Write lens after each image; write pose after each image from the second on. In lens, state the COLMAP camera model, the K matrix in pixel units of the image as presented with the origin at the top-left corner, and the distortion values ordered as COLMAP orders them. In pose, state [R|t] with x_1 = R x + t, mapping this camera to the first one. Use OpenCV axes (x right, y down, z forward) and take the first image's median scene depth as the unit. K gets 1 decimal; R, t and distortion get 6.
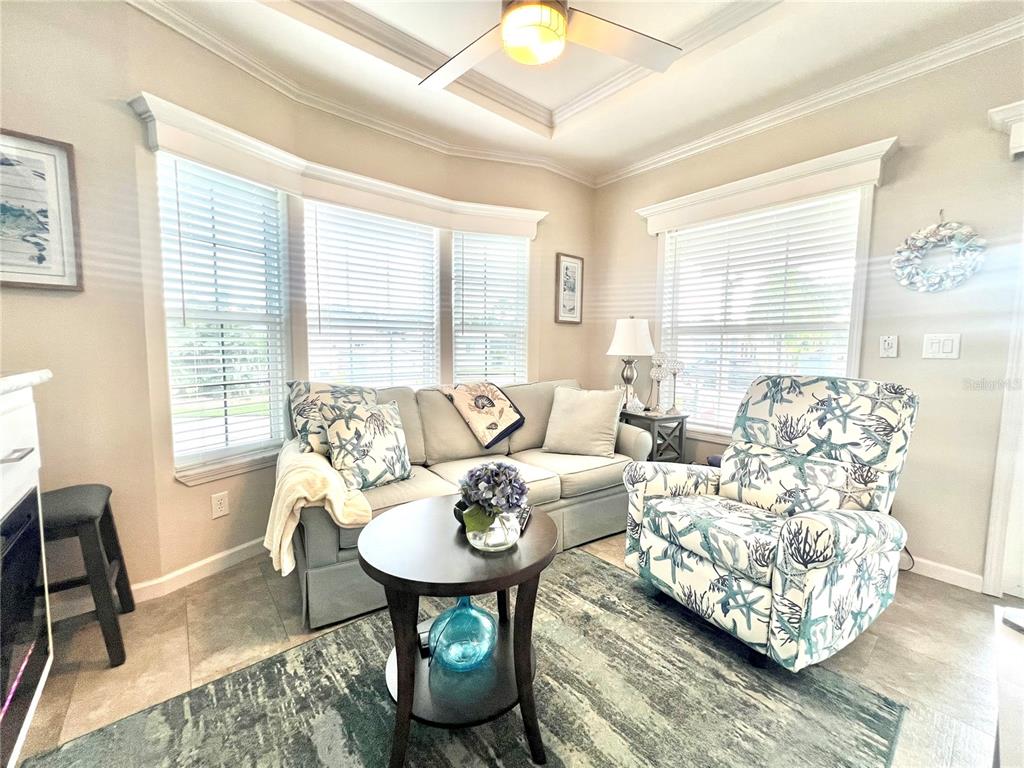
lens RADIAL K [[407.4, 0, 515.4], [0, 407.4, 379.6], [0, 0, 1]] dist [-0.000945, -0.000433]
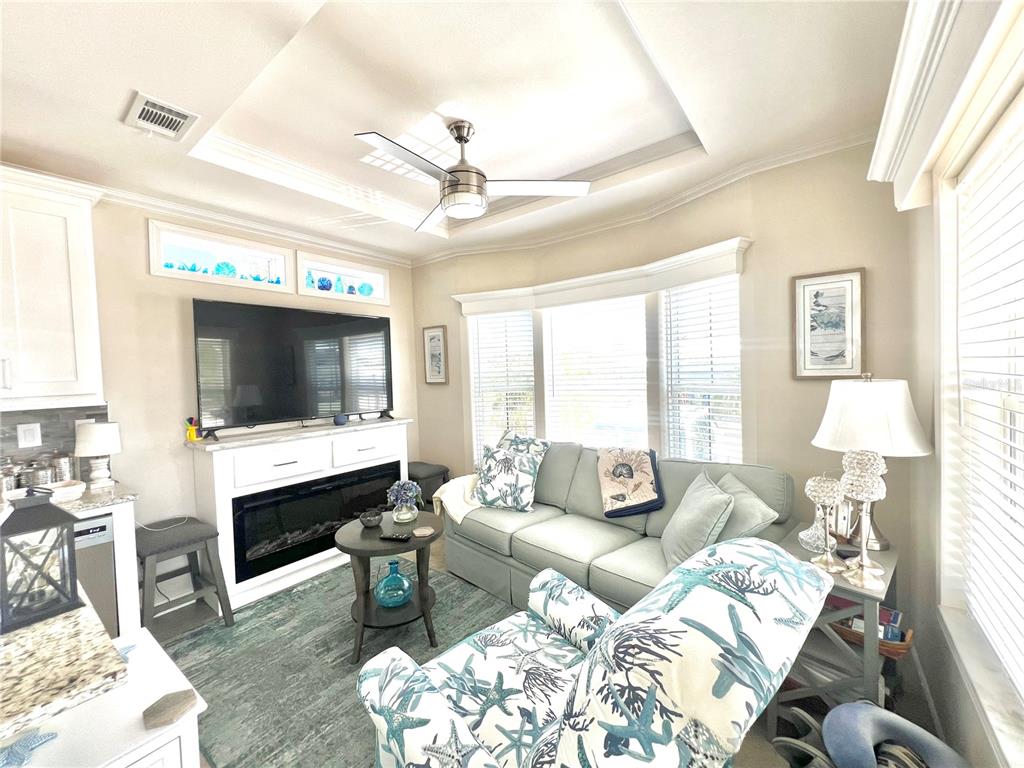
lens RADIAL K [[407.4, 0, 506.1], [0, 407.4, 380.4], [0, 0, 1]] dist [-0.000945, -0.000433]
pose [[0.195980, 0.000578, -0.980608, 0.864336], [-0.051044, 0.998650, -0.009613, -0.144480], [0.979279, 0.051938, 0.195744, 0.539623]]
